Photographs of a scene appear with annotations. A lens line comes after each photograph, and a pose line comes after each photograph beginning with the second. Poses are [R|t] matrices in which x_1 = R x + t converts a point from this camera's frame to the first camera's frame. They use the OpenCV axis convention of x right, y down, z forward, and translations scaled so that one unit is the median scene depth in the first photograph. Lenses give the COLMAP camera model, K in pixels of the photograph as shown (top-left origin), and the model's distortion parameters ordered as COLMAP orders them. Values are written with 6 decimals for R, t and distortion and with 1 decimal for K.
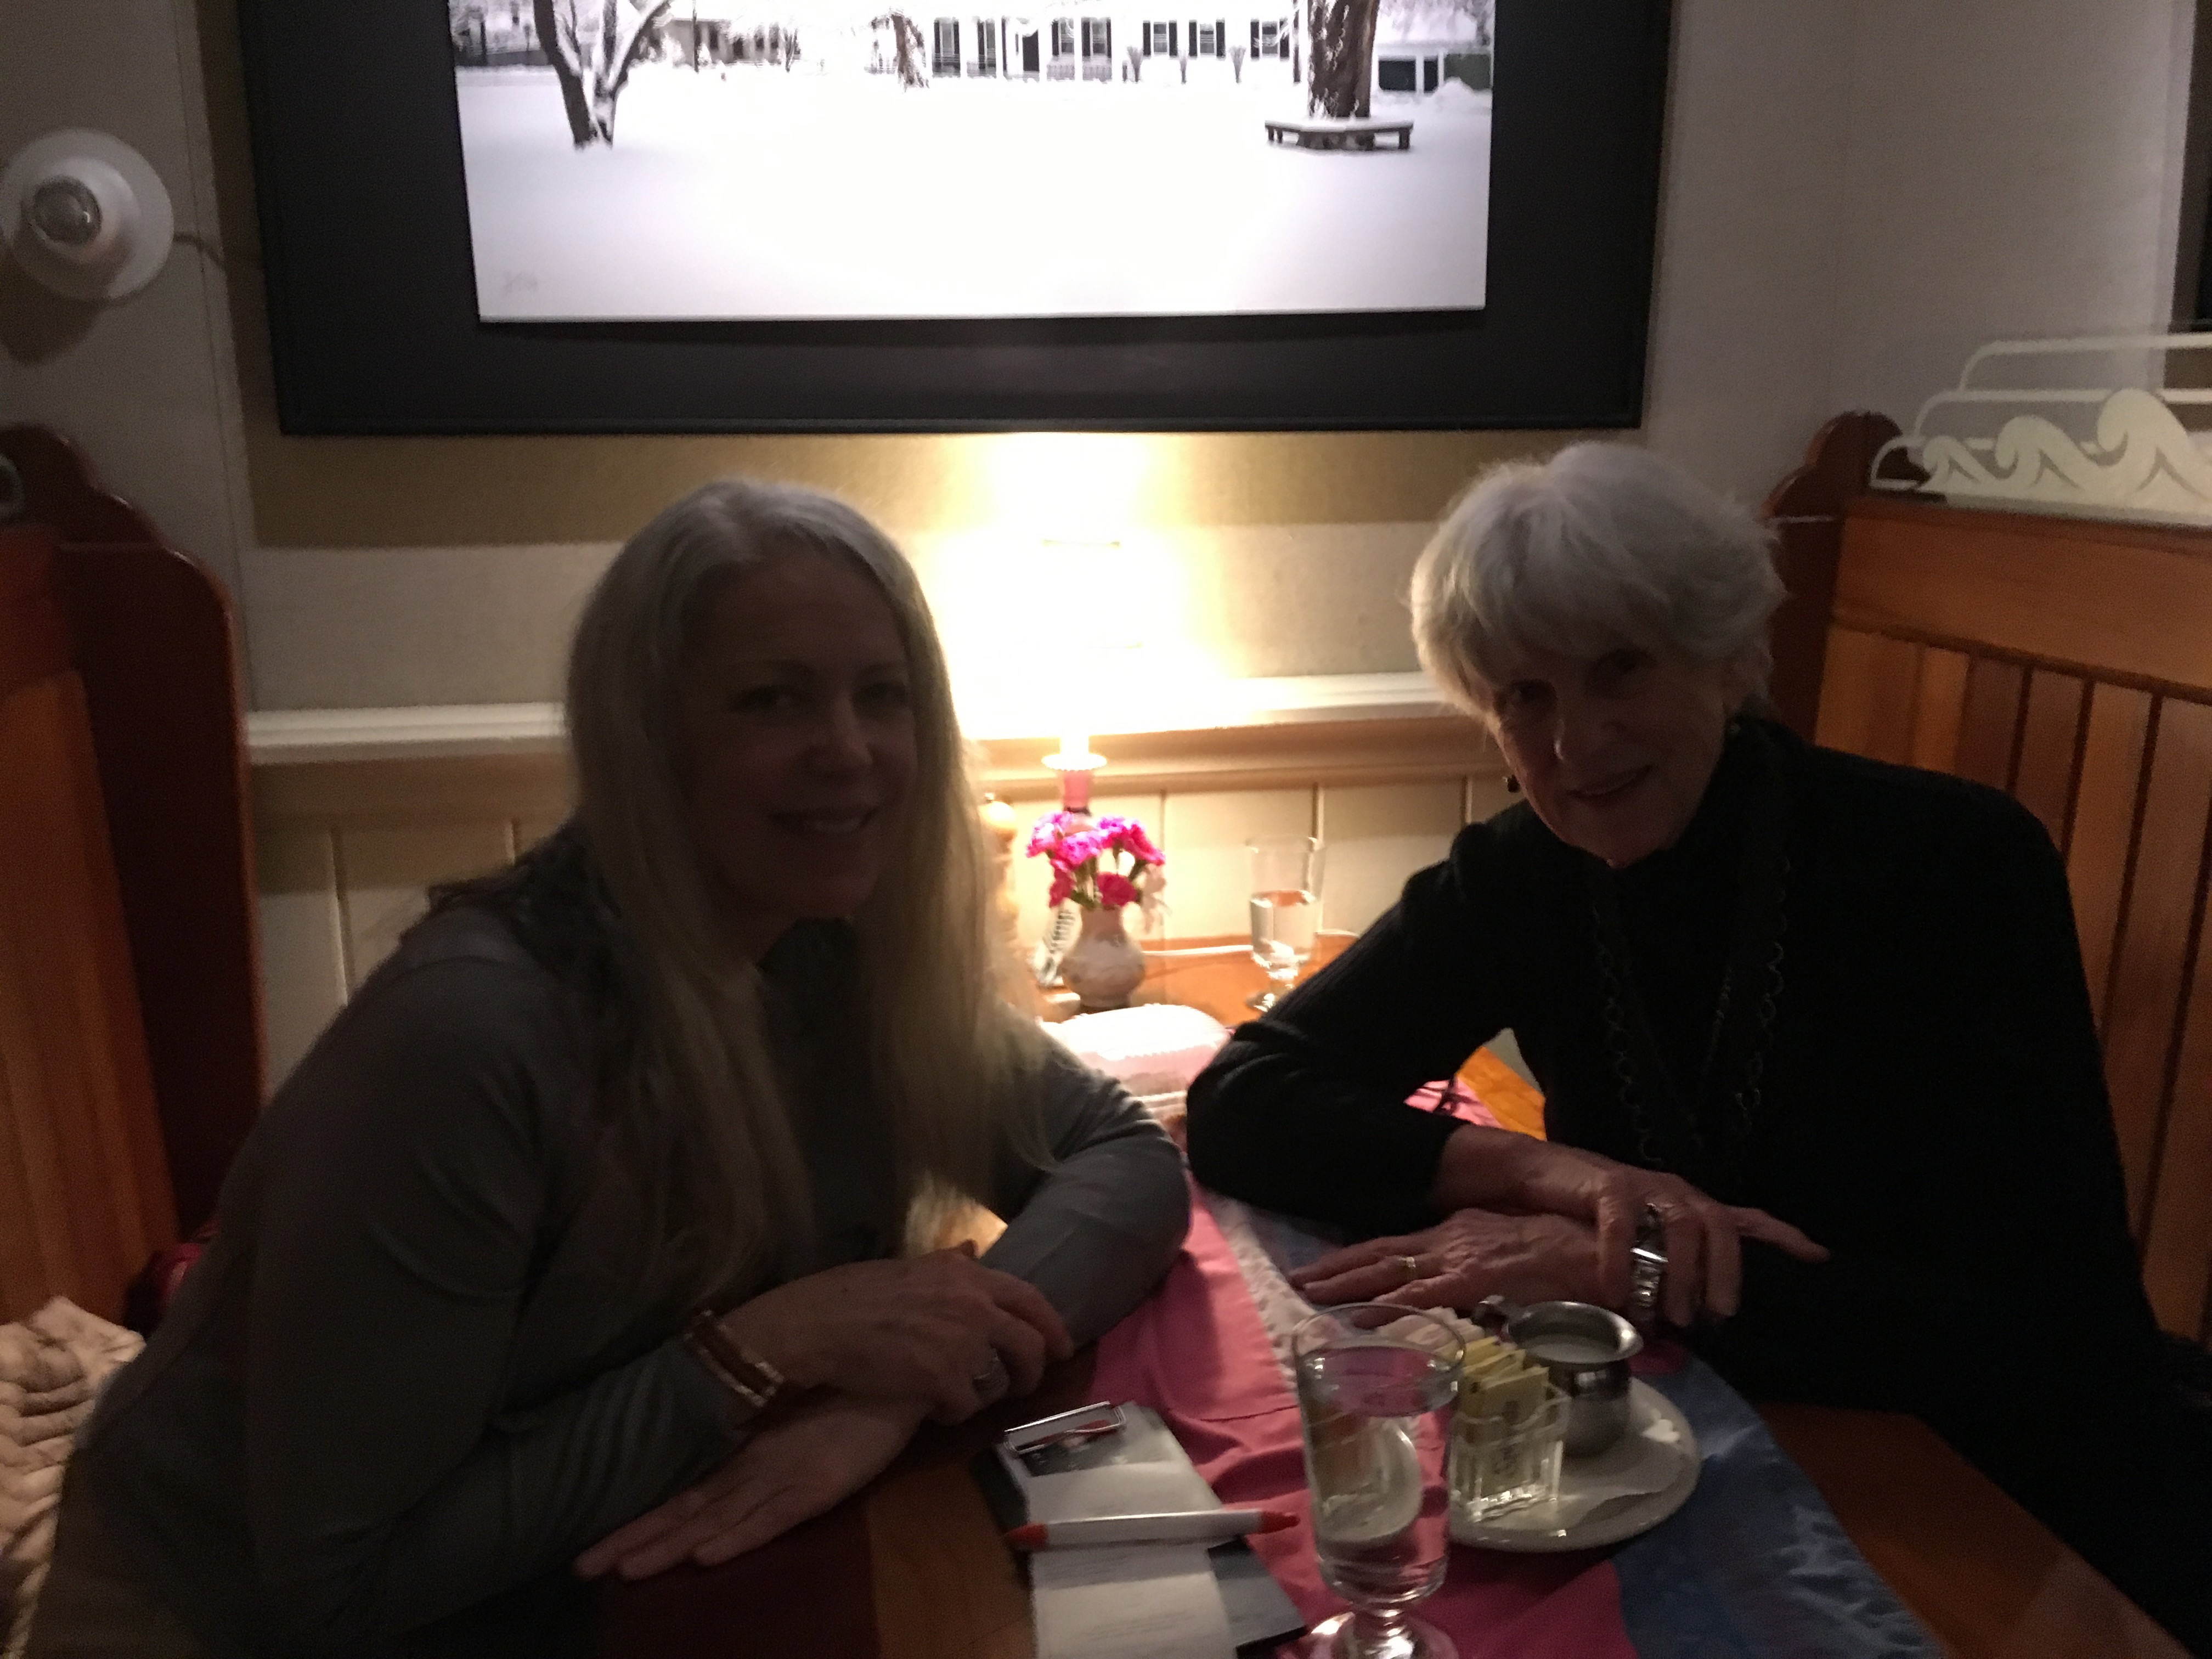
lens RADIAL K [[1901.2, 0, 1101.9], [0, 1901.2, 766.1], [0, 0, 1]] dist [-0.014539, 0.012090]
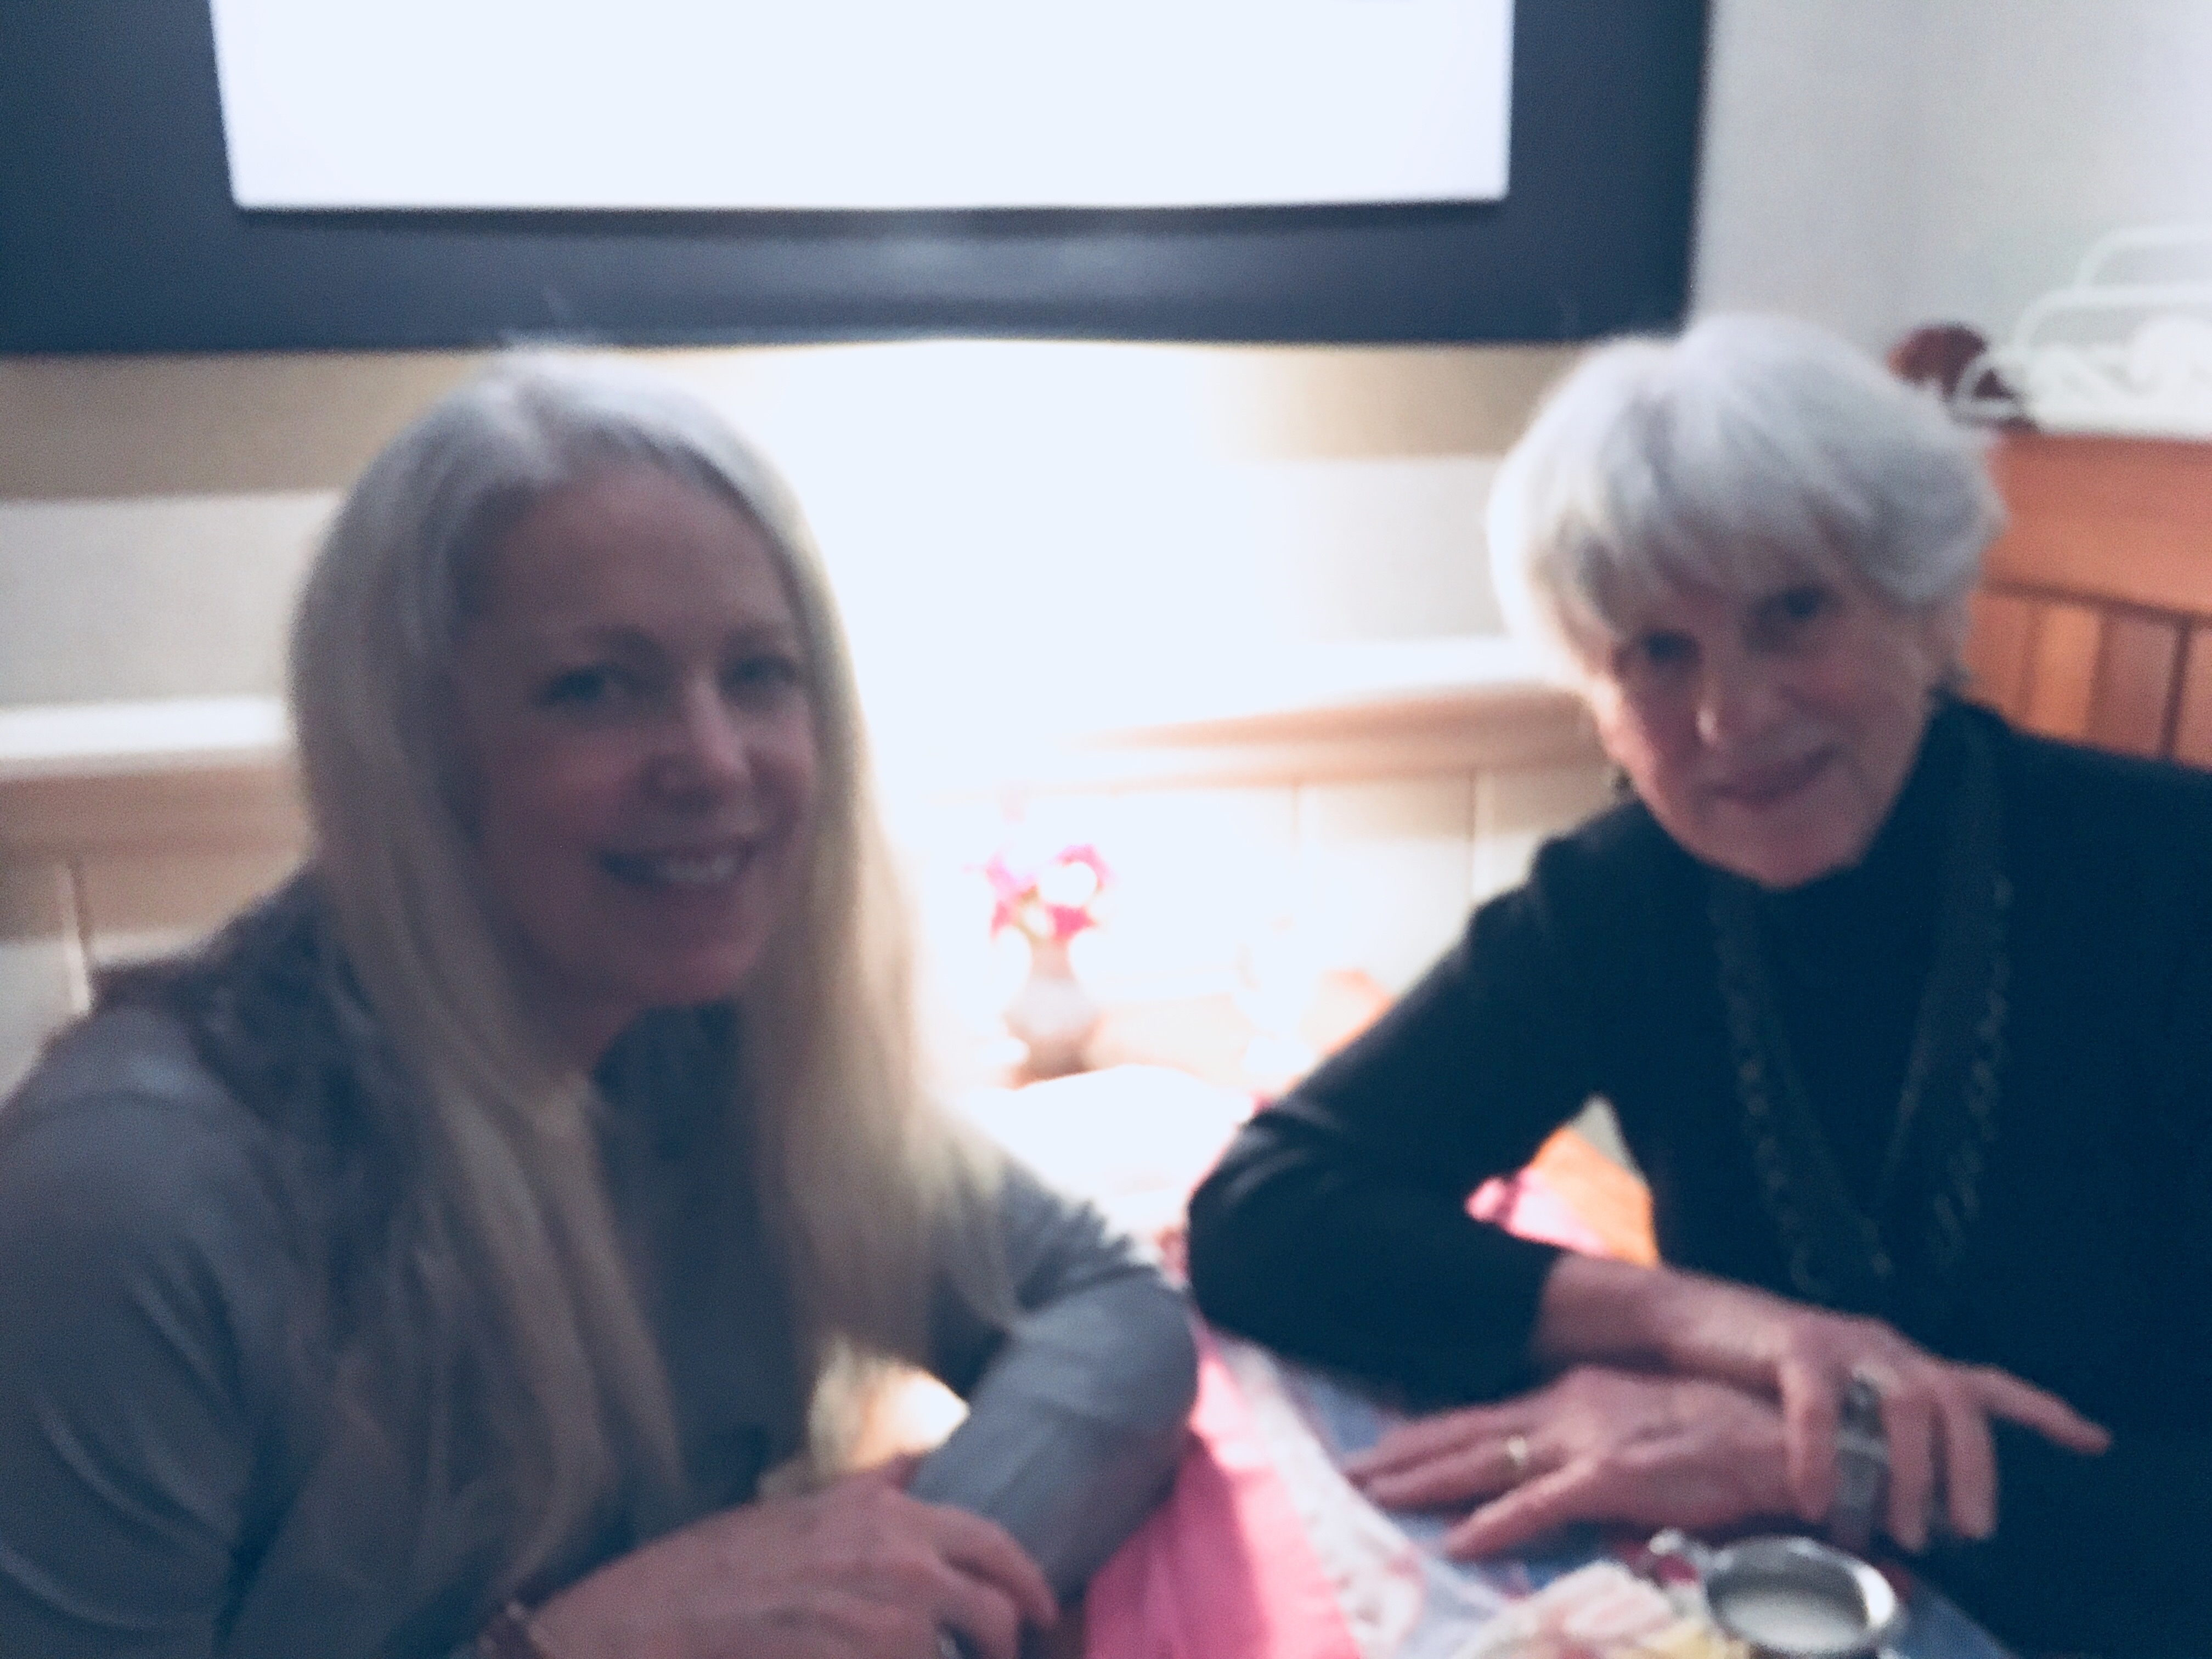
lens RADIAL K [[1901.2, 0, 1101.9], [0, 1901.2, 766.1], [0, 0, 1]] dist [-0.014539, 0.012090]
pose [[0.998337, -0.018427, 0.054629, -0.029256], [0.017917, 0.999791, 0.009820, -0.009961], [-0.054799, -0.008825, 0.998458, 0.290486]]
